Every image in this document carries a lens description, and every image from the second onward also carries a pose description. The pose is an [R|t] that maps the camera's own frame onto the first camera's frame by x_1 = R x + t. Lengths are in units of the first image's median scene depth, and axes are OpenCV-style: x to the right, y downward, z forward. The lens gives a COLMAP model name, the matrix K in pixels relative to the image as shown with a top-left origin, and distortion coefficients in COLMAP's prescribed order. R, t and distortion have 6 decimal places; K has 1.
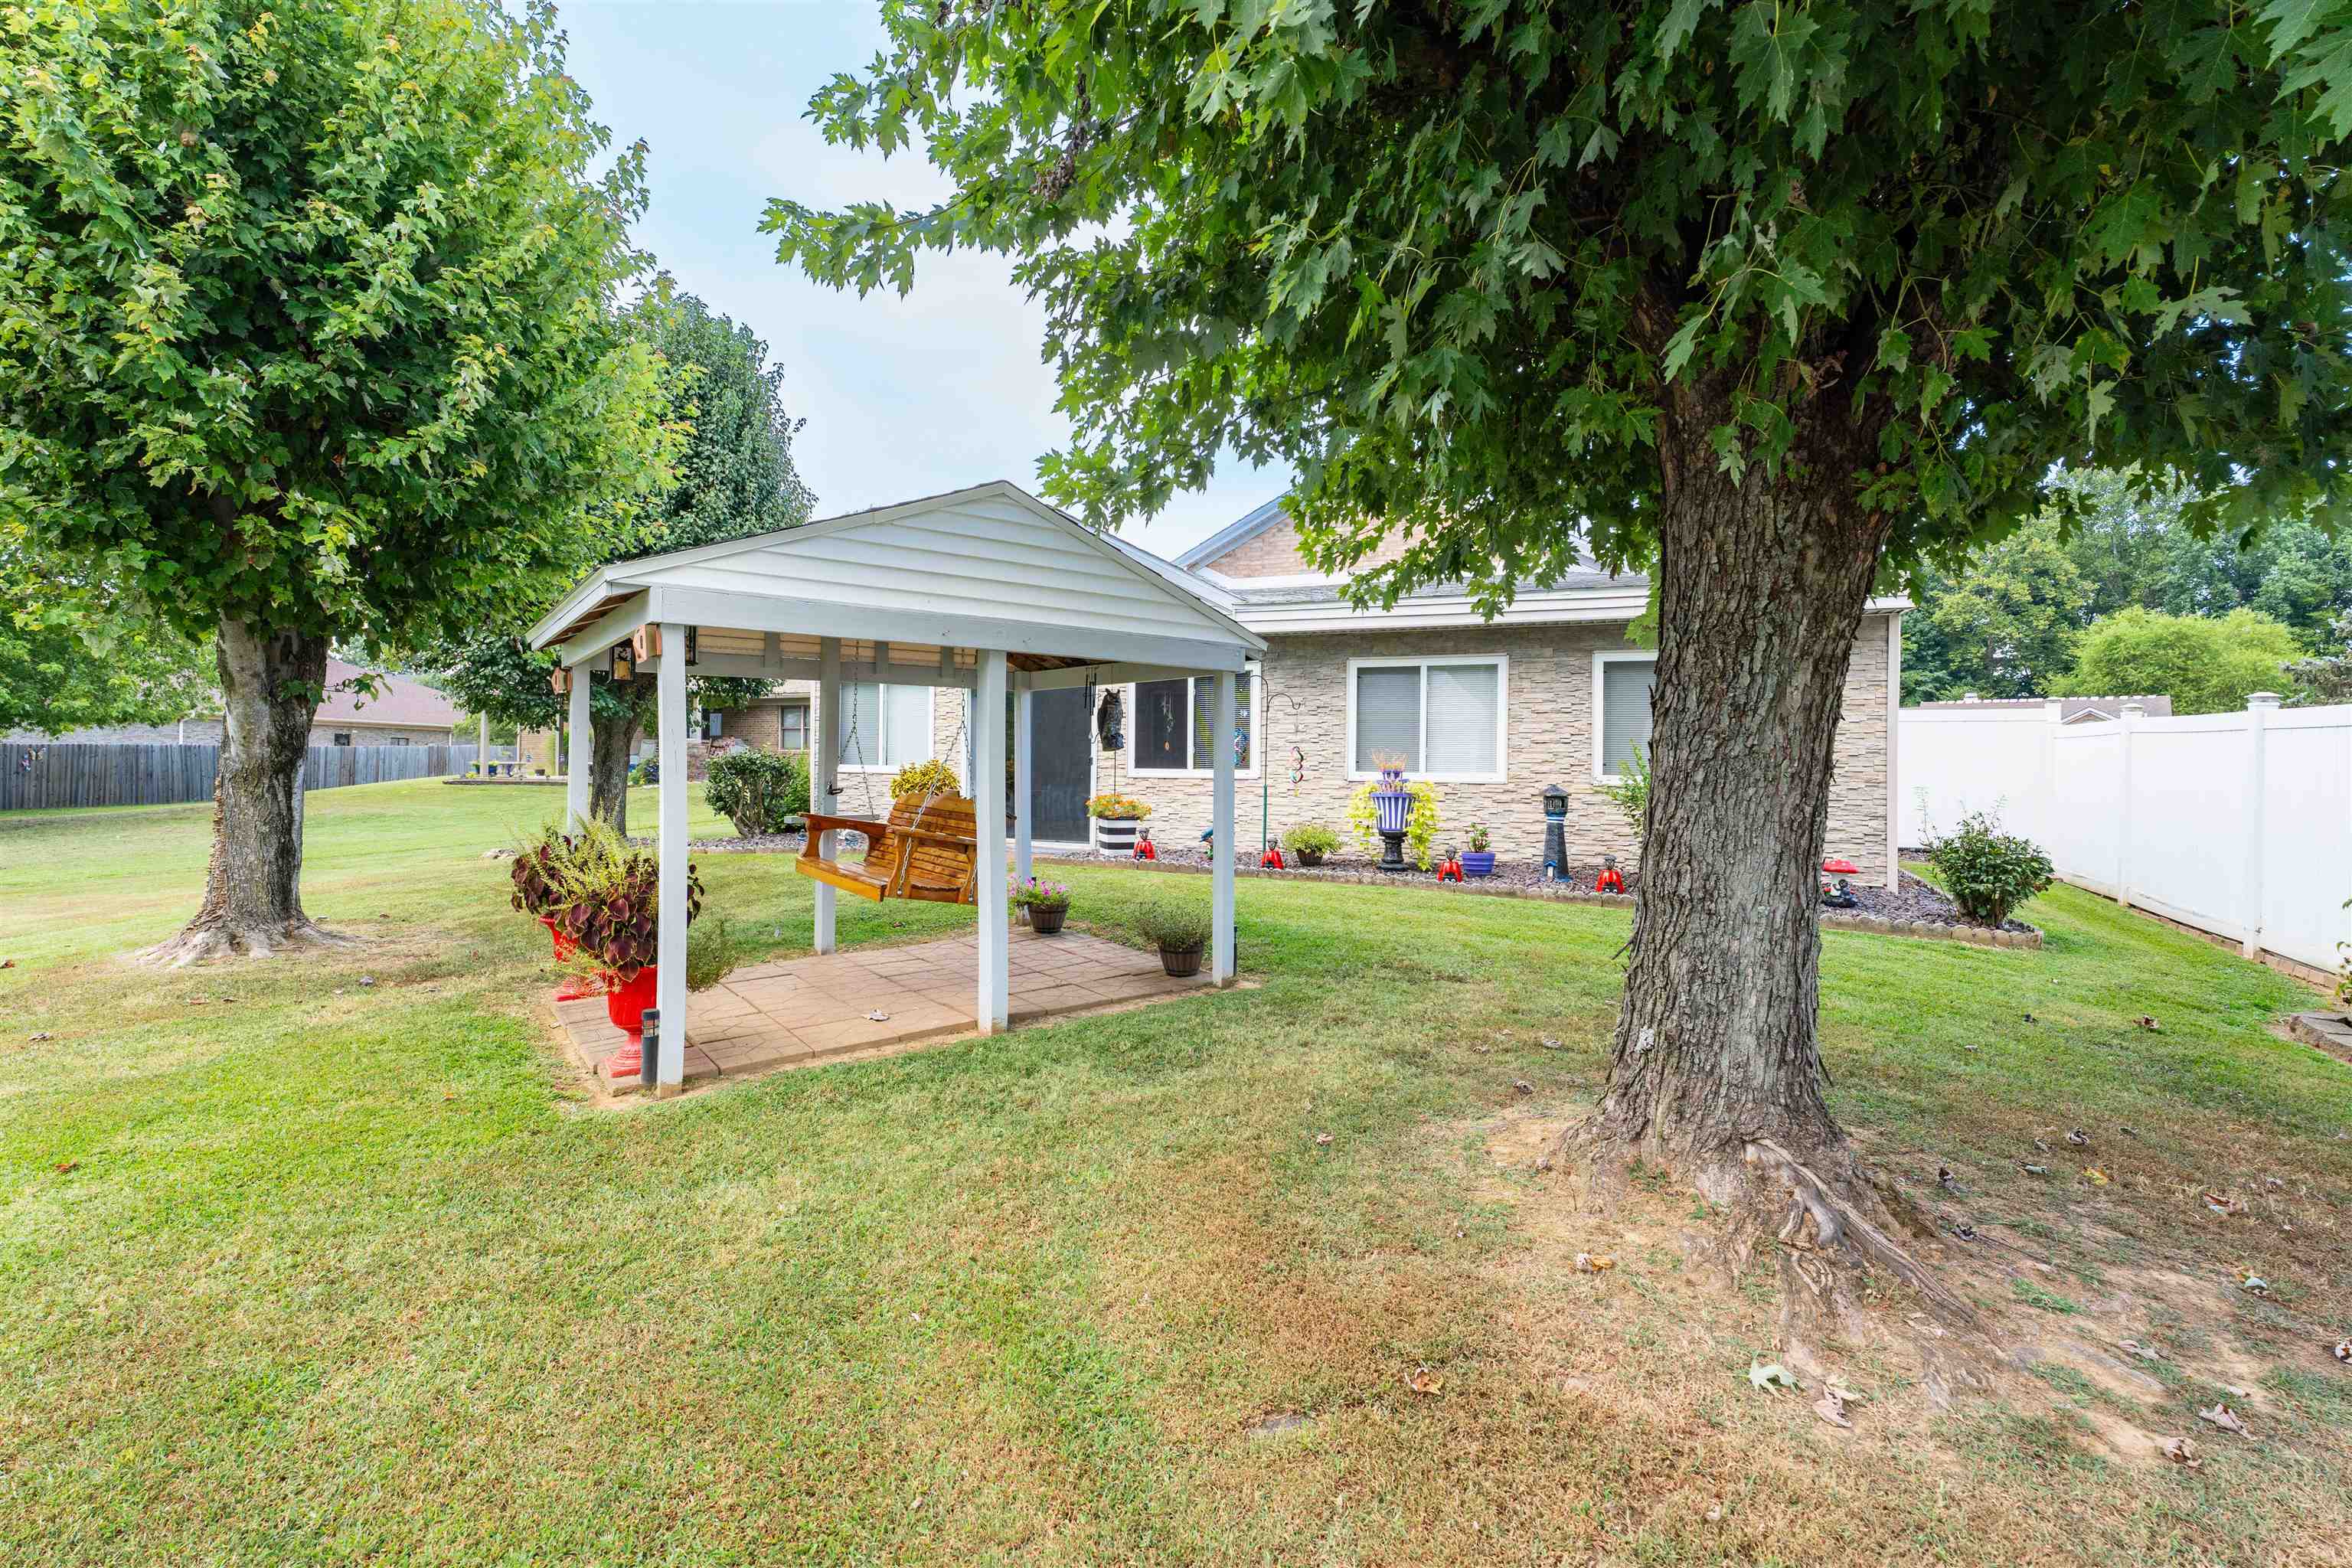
lens RADIAL K [[1033.0, 0, 1172.8], [0, 1033.0, 770.1], [0, 0, 1]] dist [-0.000672, 0.001682]
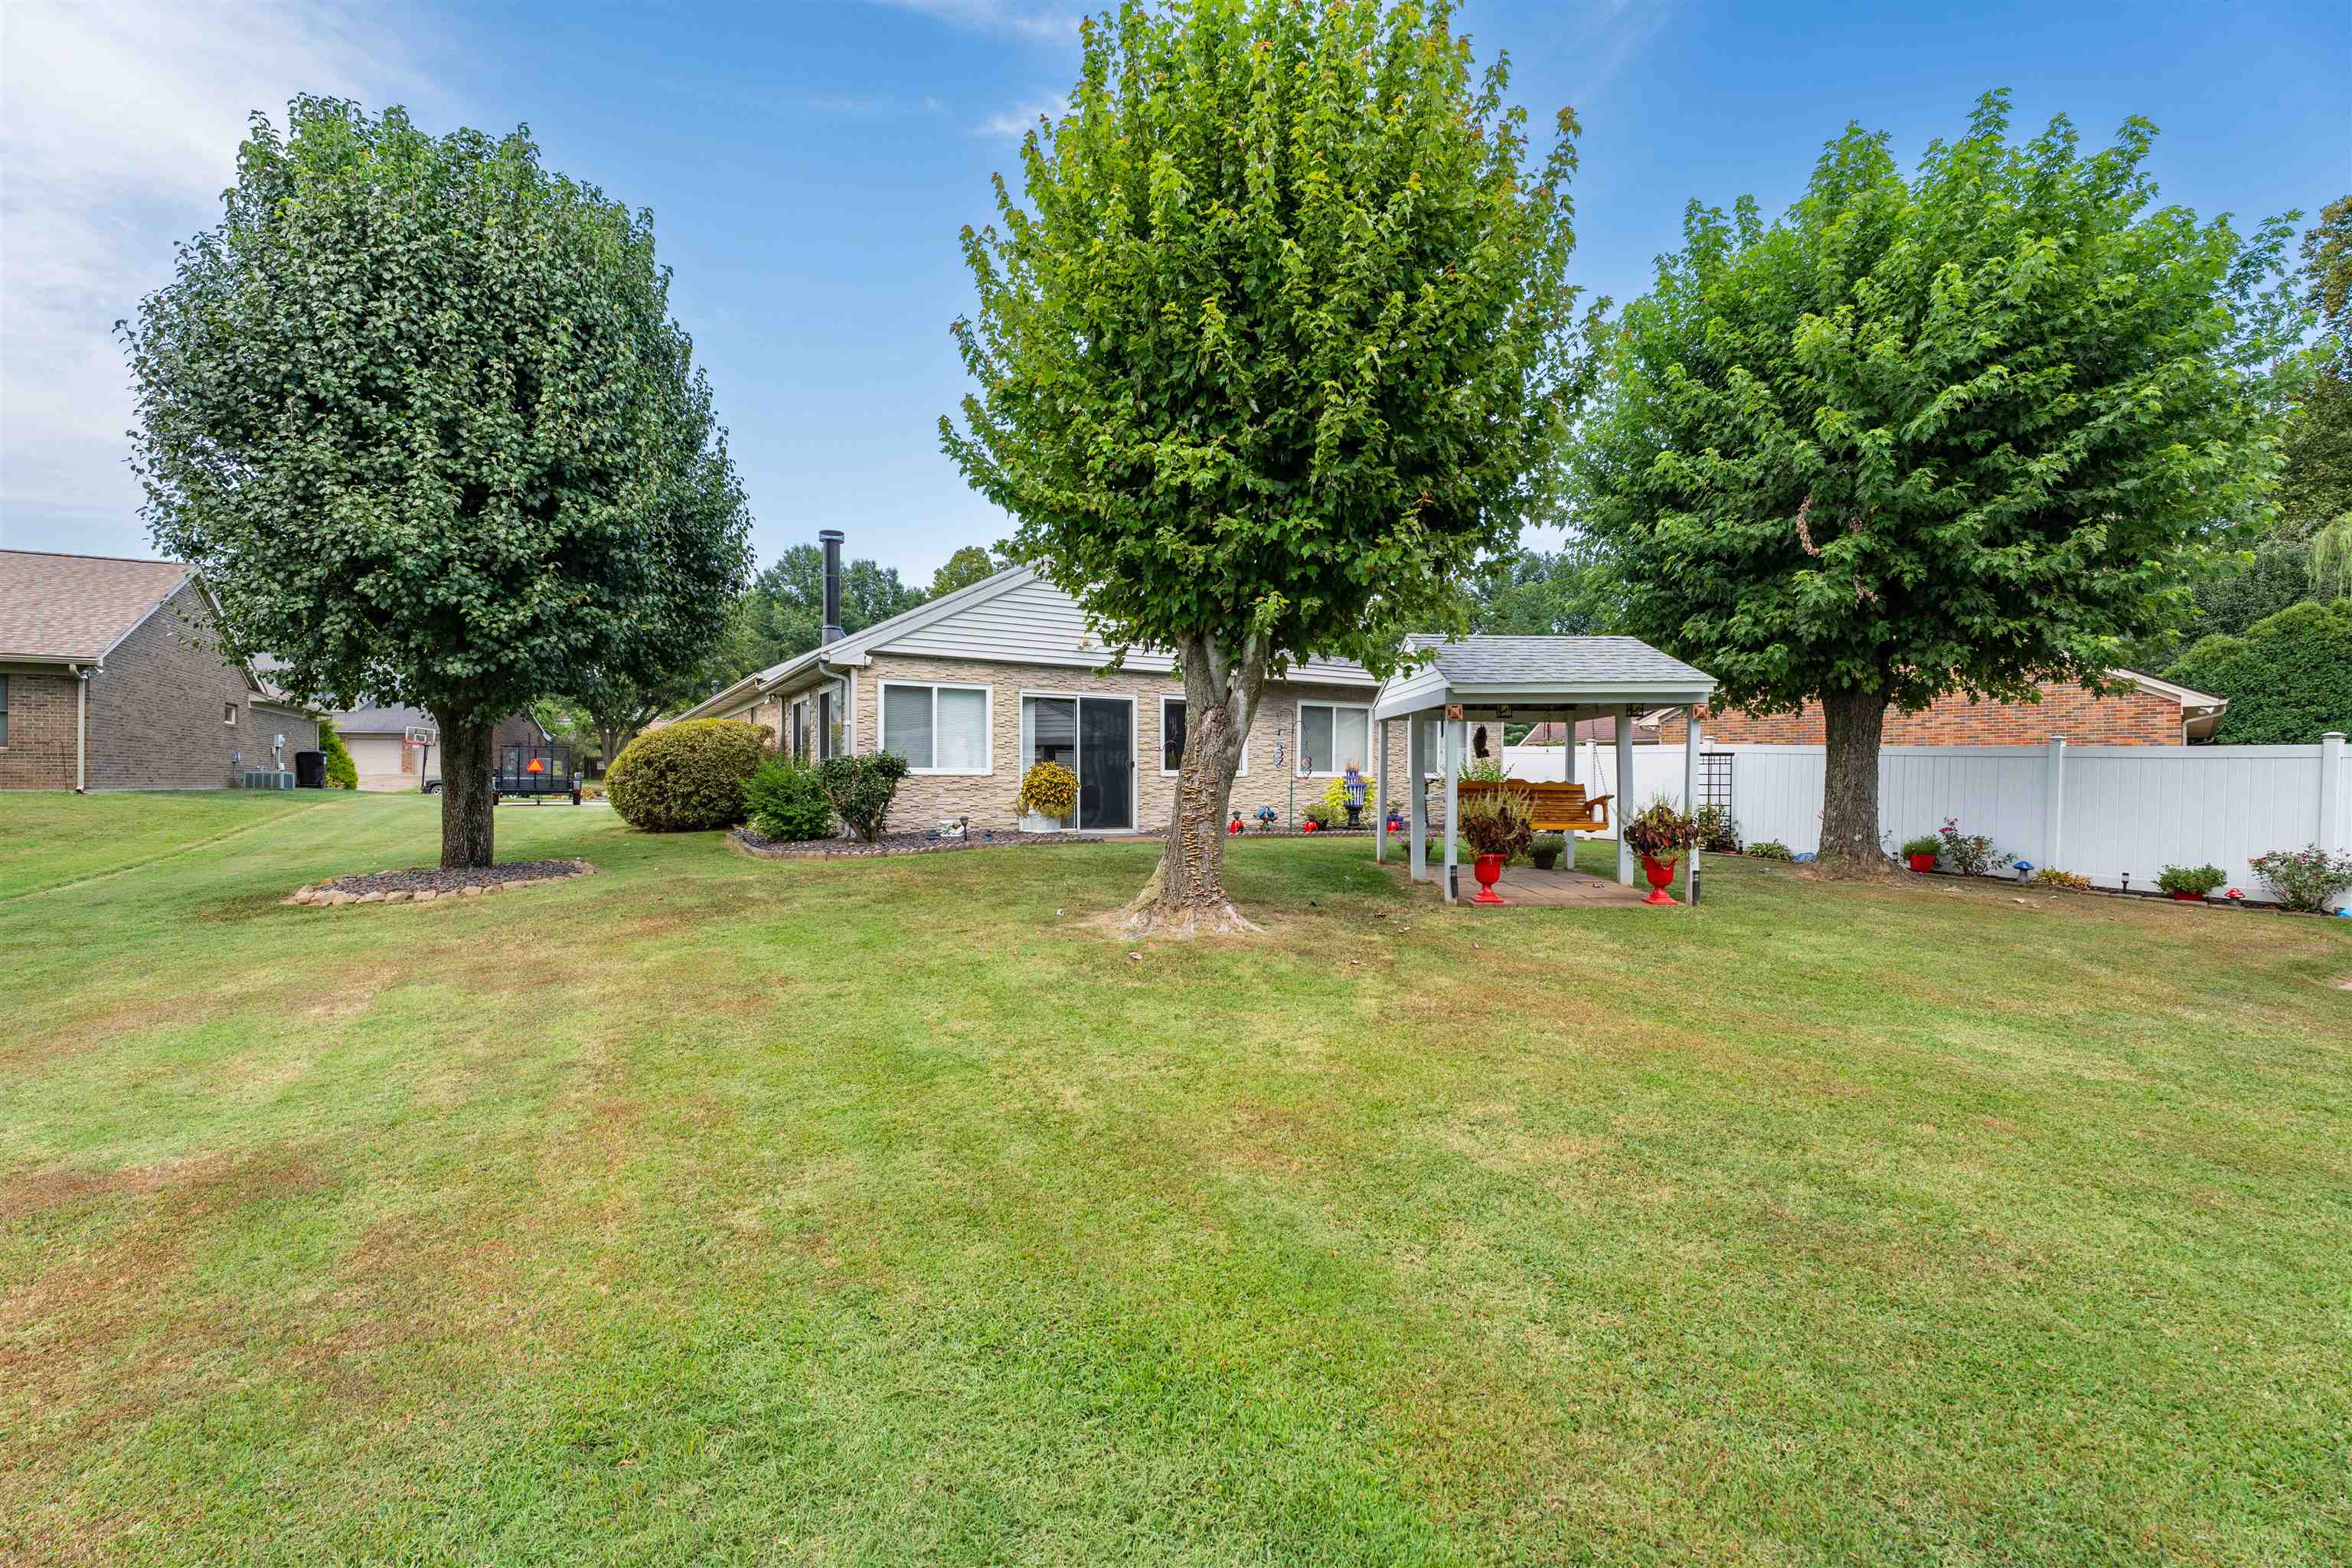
lens RADIAL K [[1033.0, 0, 1189.9], [0, 1033.0, 781.2], [0, 0, 1]] dist [-0.000672, 0.001682]
pose [[0.602981, -0.004604, 0.797742, -1.172611], [0.009991, 0.999949, -0.001781, 0.016521], [-0.797693, 0.009044, 0.602996, 0.182293]]
